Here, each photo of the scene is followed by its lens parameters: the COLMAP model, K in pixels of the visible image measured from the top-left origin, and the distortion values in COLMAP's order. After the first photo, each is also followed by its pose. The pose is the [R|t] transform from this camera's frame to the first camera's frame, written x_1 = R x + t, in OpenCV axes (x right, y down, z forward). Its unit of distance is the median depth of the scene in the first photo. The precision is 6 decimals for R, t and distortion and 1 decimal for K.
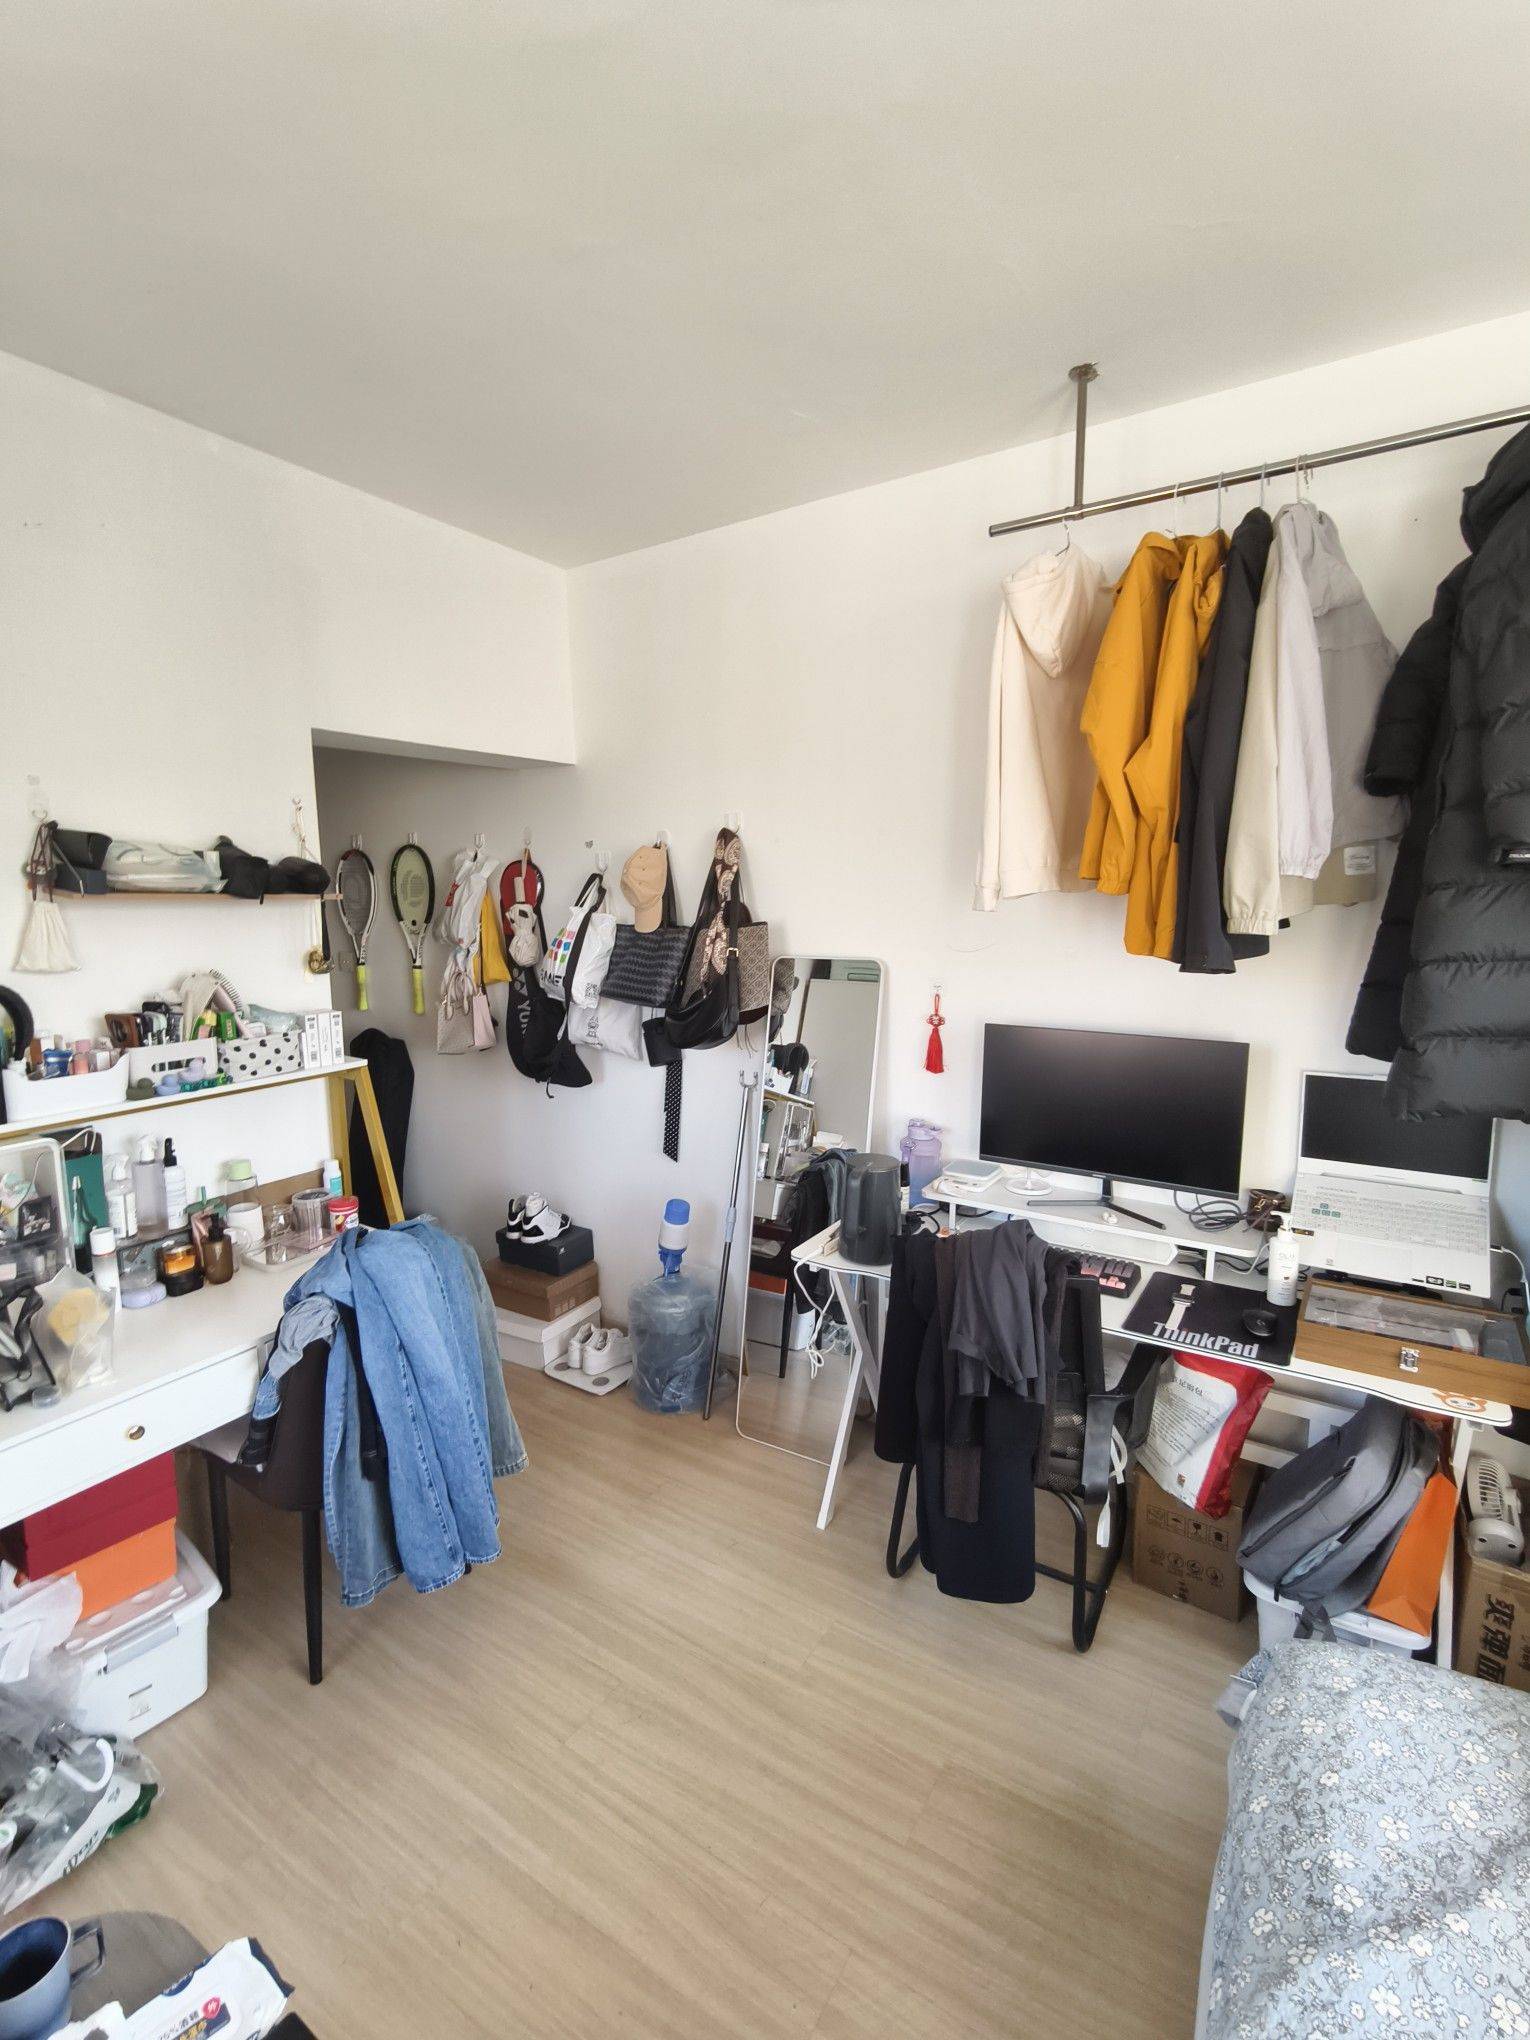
lens RADIAL K [[937.6, 0, 757.5], [0, 937.6, 1017.0], [0, 0, 1]] dist [0.000767, -0.002859]
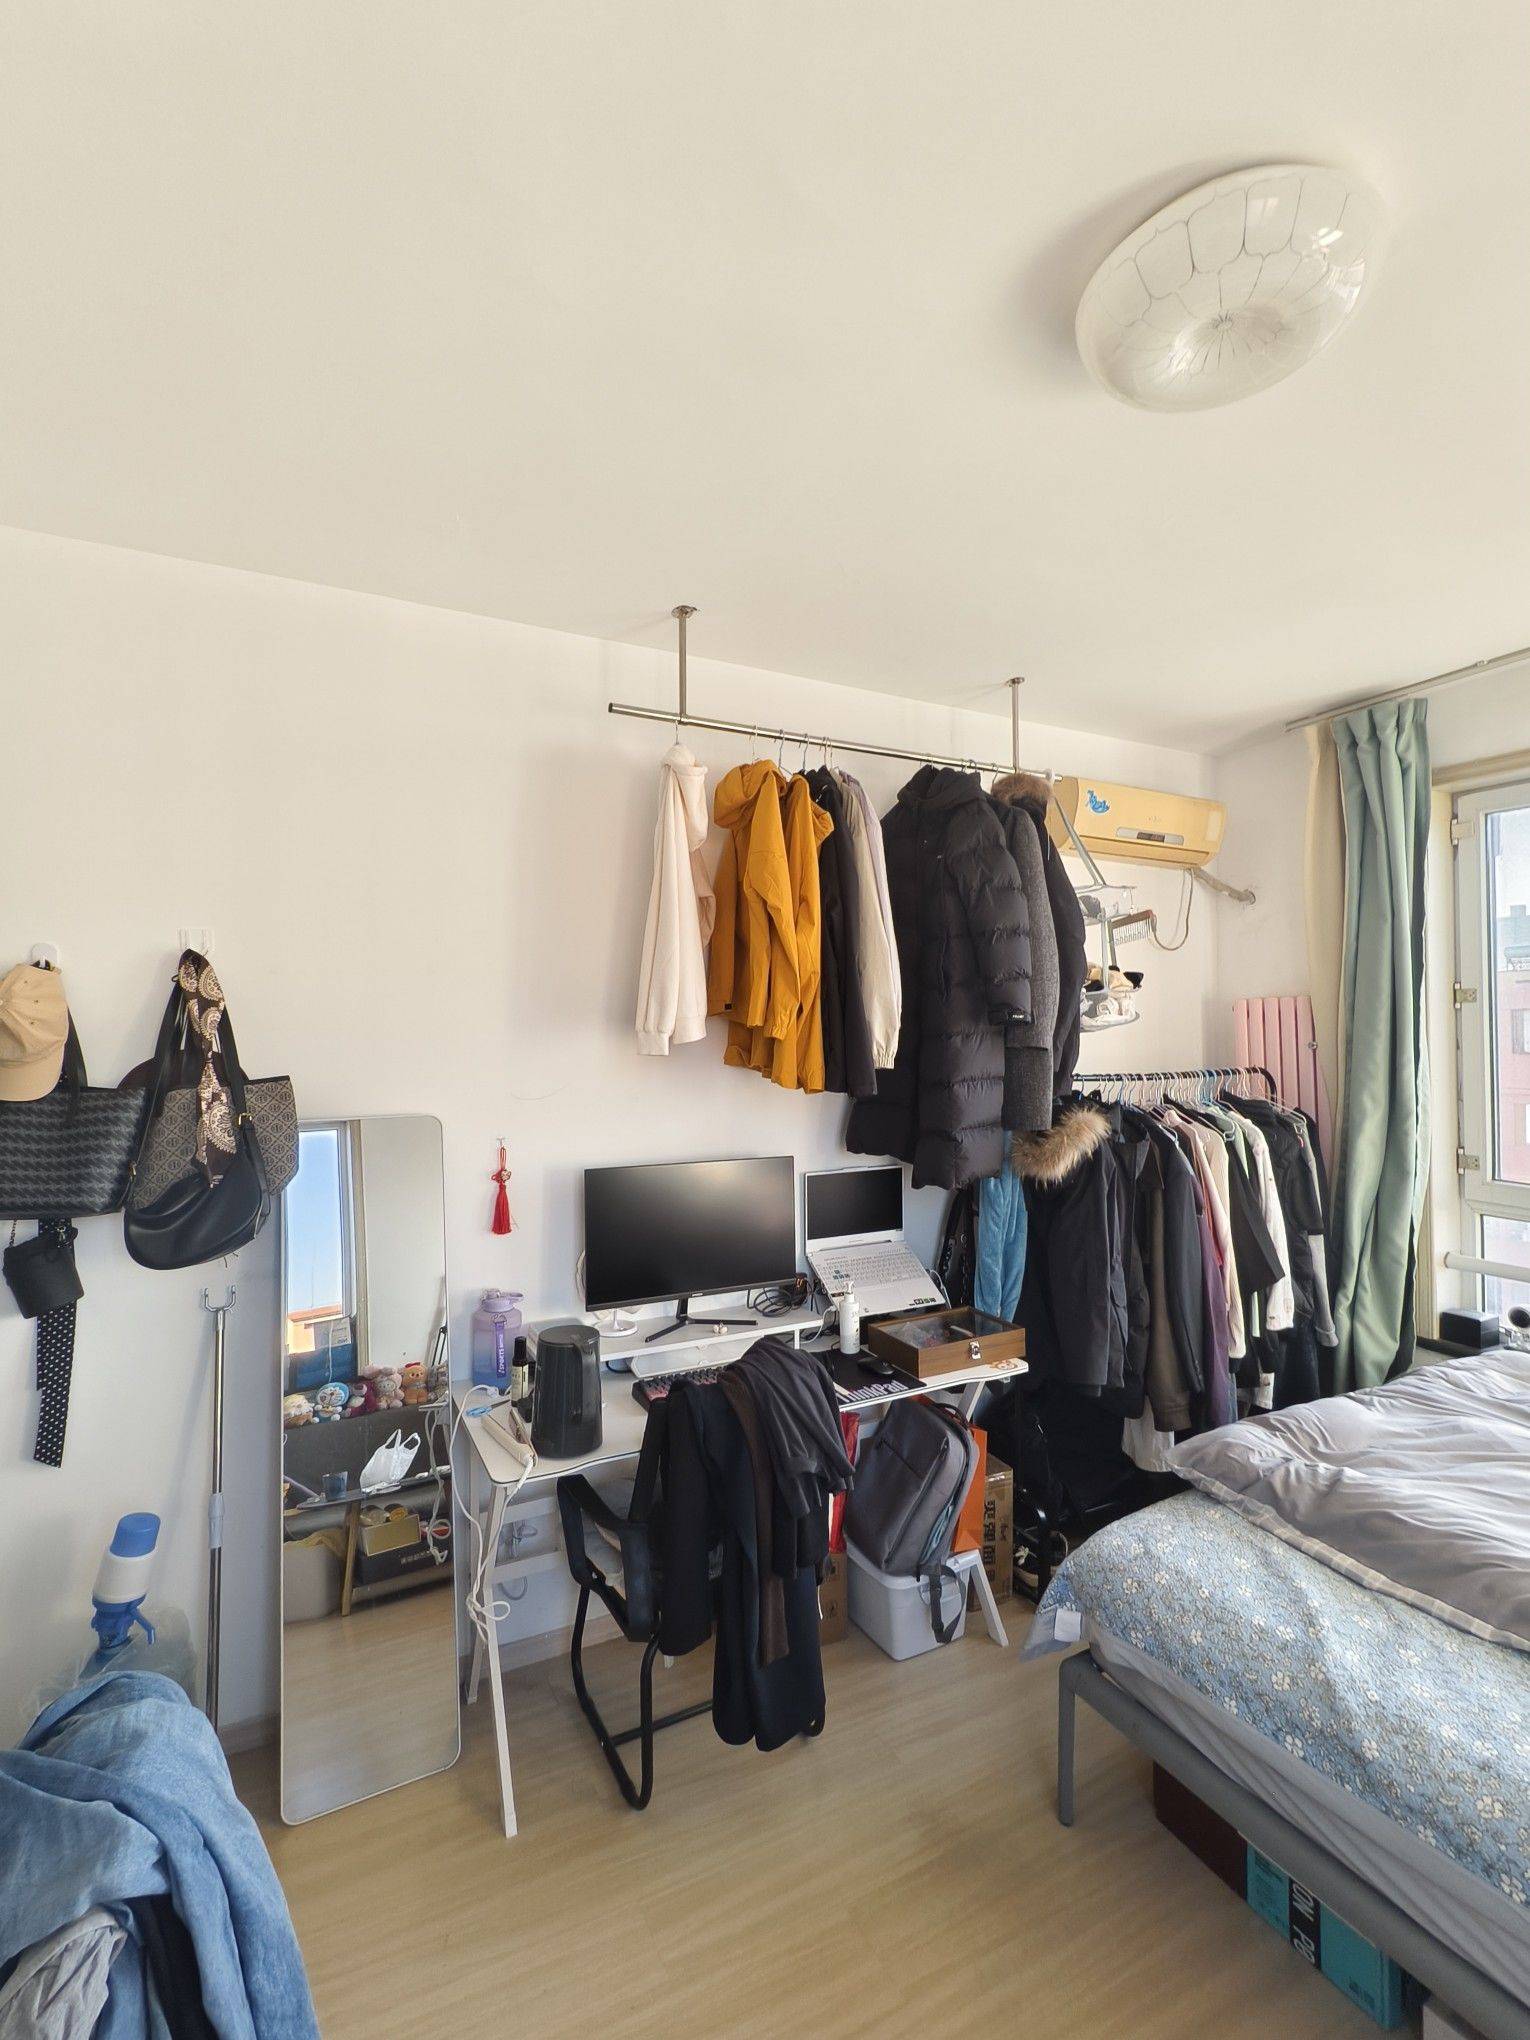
lens RADIAL K [[937.6, 0, 760.5], [0, 937.6, 1015.9], [0, 0, 1]] dist [0.000767, -0.002859]
pose [[0.498767, 0.026726, 0.866324, -0.643327], [0.116122, 0.988453, -0.097349, -0.043640], [-0.858922, 0.149153, 0.489904, 0.404512]]
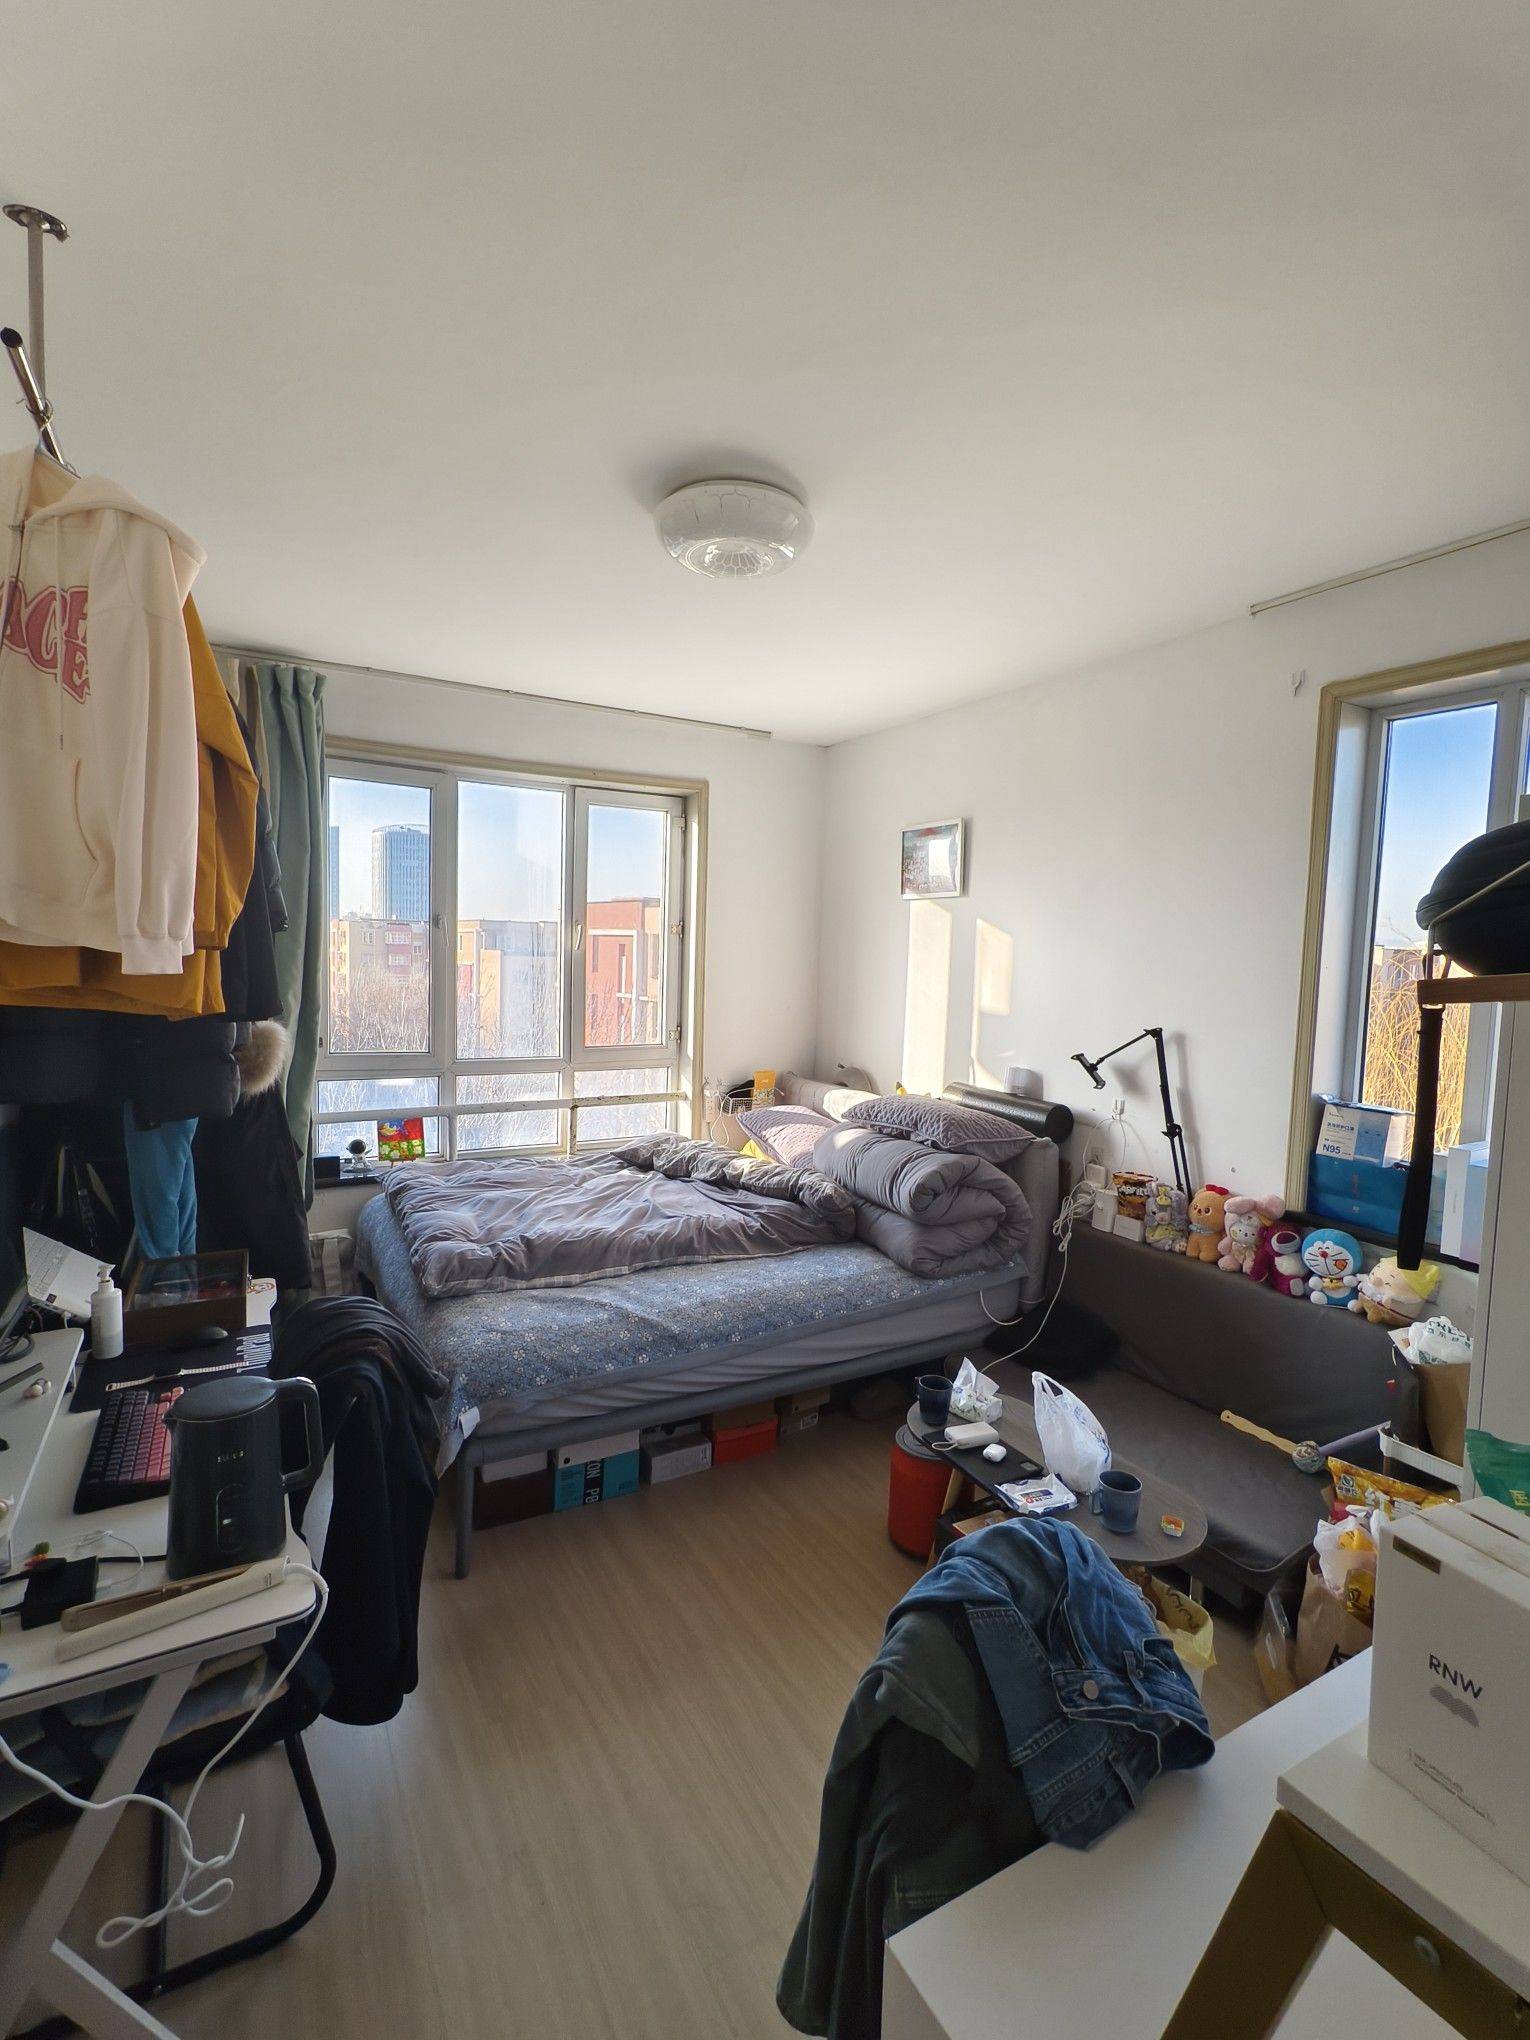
lens RADIAL K [[937.6, 0, 763.4], [0, 937.6, 1010.5], [0, 0, 1]] dist [0.000767, -0.002859]
pose [[-0.885494, -0.043389, 0.462621, -0.505579], [0.045036, 0.982929, 0.178391, -0.203422], [-0.462463, 0.178799, -0.868423, 1.486291]]
